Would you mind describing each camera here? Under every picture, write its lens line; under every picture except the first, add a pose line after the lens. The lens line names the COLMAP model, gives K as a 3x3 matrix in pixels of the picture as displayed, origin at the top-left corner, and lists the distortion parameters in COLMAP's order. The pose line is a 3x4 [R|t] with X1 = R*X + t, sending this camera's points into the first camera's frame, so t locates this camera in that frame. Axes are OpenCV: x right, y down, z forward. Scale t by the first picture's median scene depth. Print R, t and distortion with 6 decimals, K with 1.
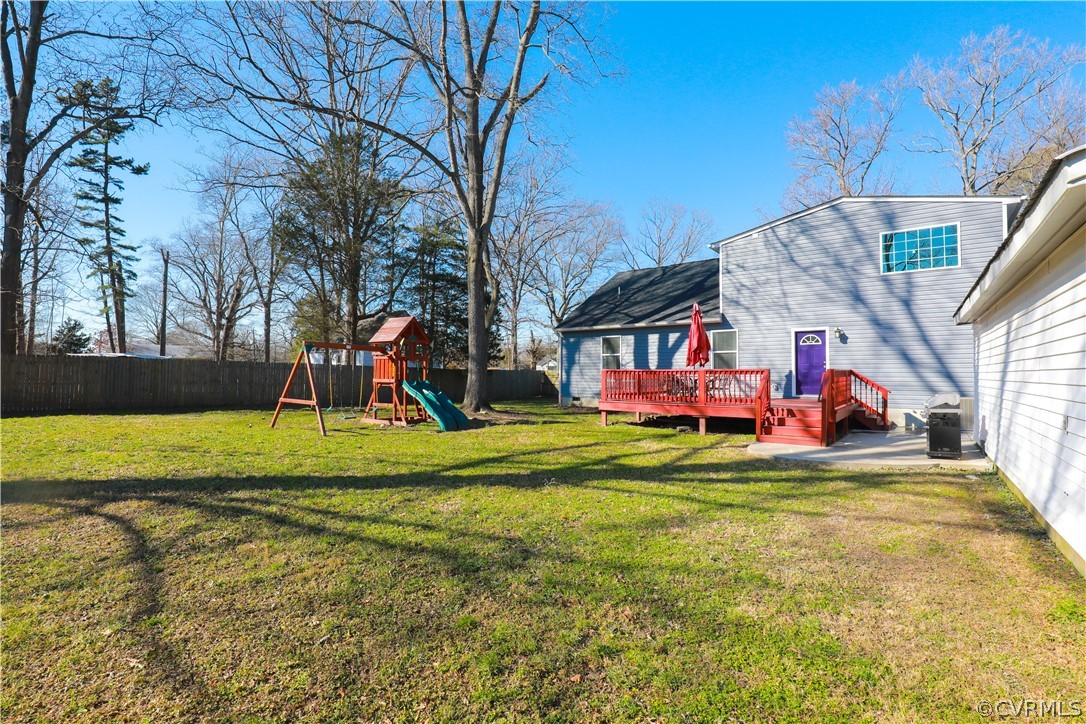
lens RADIAL K [[503.3, 0, 543.0], [0, 503.3, 362.0], [0, 0, 1]] dist [-0.020148, -0.000449]
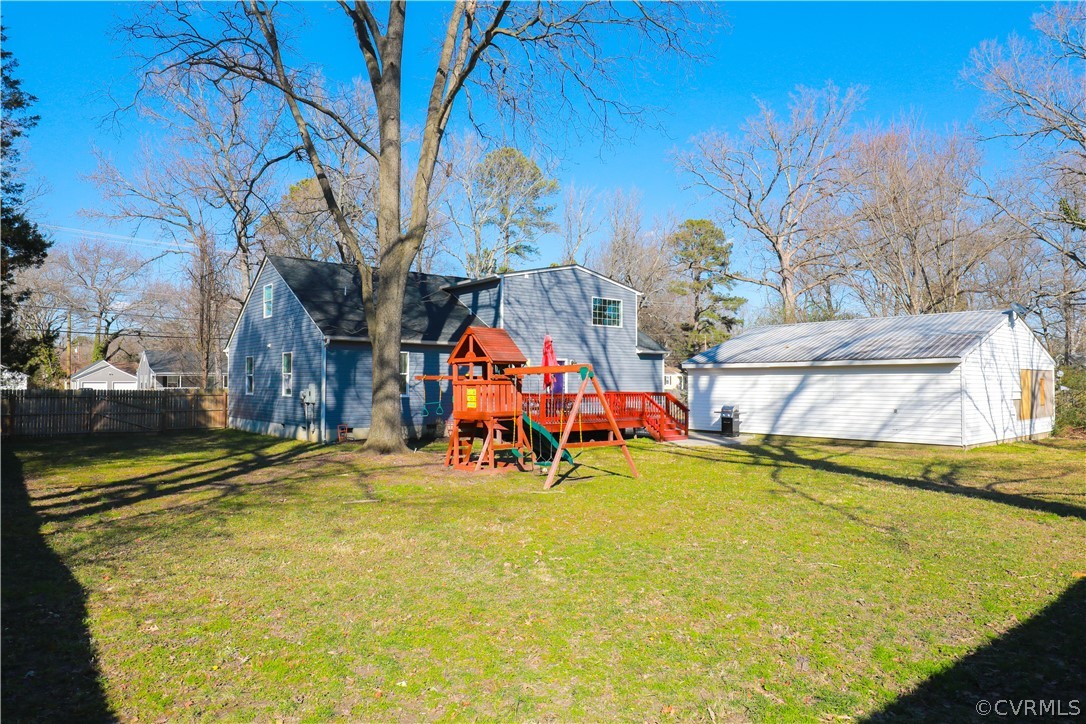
lens RADIAL K [[687.2, 0, 543.0], [0, 687.2, 362.0], [0, 0, 1]] dist [-0.000009, 0.000011]
pose [[0.194205, 0.029098, 0.980529, -1.141593], [-0.022383, 0.999431, -0.025226, -0.013243], [-0.980706, -0.017048, 0.194745, 0.652326]]
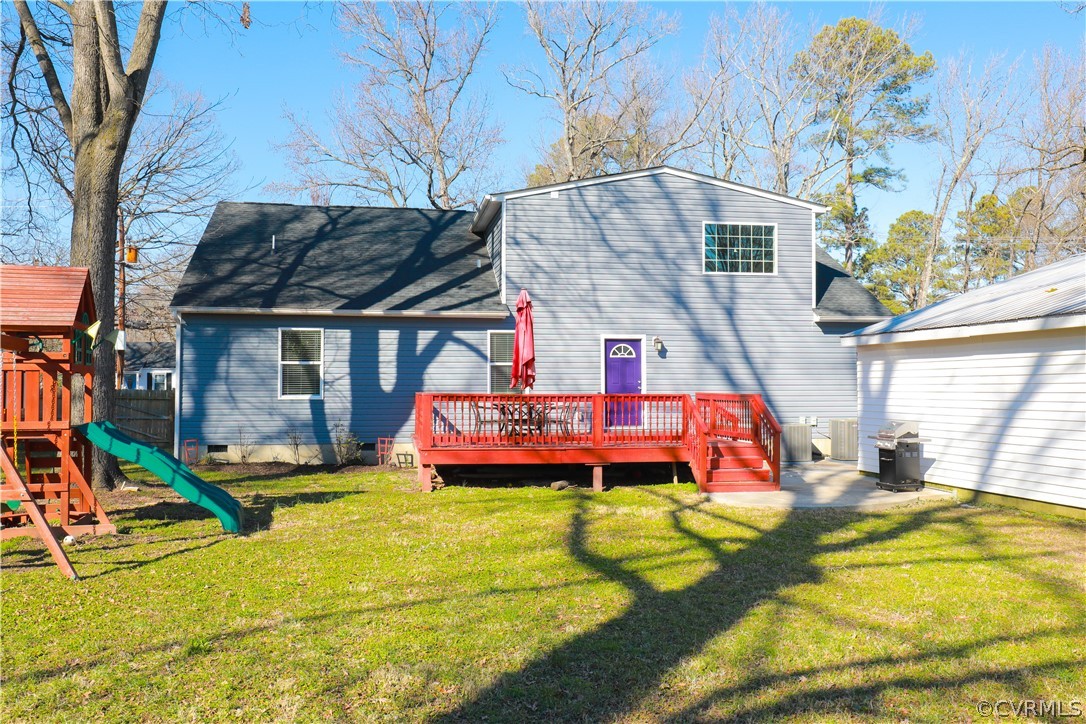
lens RADIAL K [[900.6, 0, 543.0], [0, 900.6, 362.0], [0, 0, 1]] dist [0.027027, 0.013142]
pose [[0.663383, 0.020076, 0.748011, -0.503949], [-0.016599, 0.999789, -0.012112, -0.009889], [-0.748096, -0.004381, 0.663576, 0.198785]]
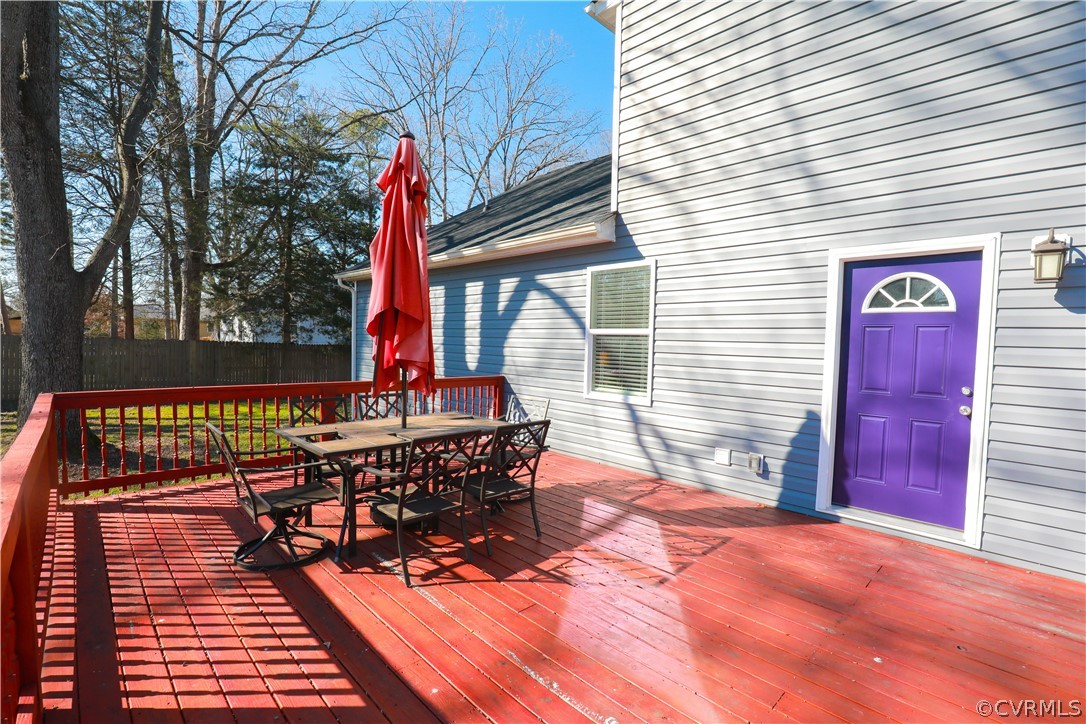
lens RADIAL K [[493.3, 0, 543.0], [0, 493.3, 362.0], [0, 0, 1]] dist [-0.026042, 0.000975]
pose [[0.990914, 0.026053, -0.131952, 0.372868], [-0.016390, 0.997139, 0.073793, -0.024748], [0.133497, -0.070959, 0.988506, 0.705609]]
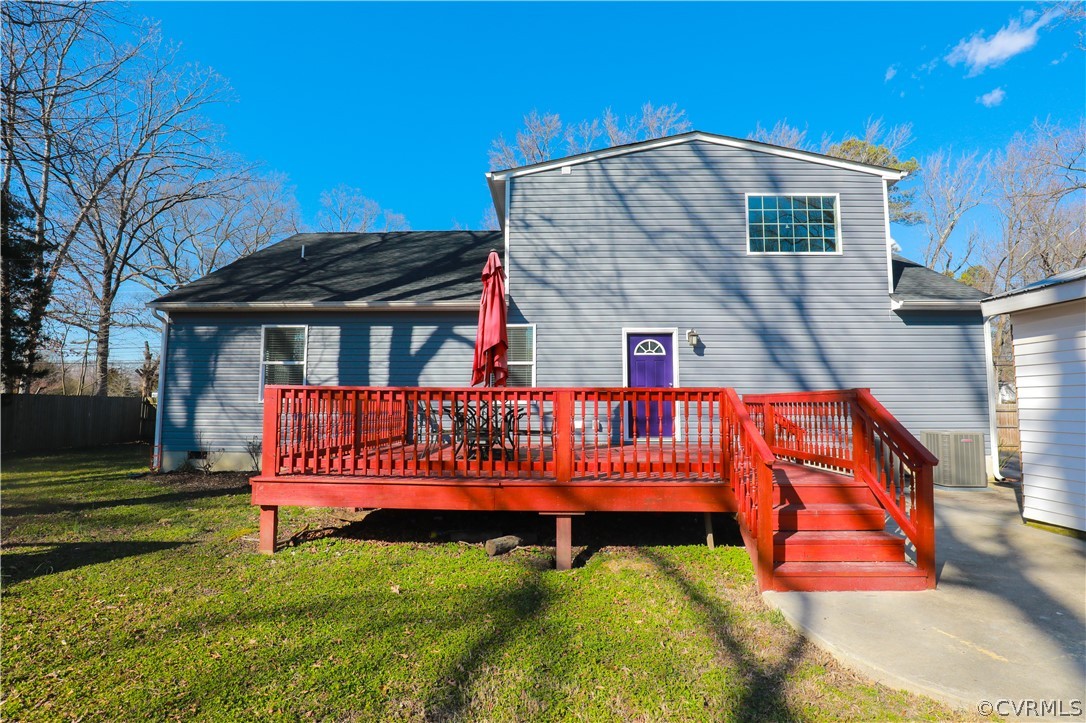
lens RADIAL K [[503.3, 0, 543.0], [0, 503.3, 361.5], [0, 0, 1]] dist [-0.020148, -0.000449]
pose [[0.801535, 0.053816, 0.595521, 0.051525], [-0.016119, 0.997524, -0.068449, 0.016888], [-0.597731, 0.045265, 0.800418, 0.548389]]
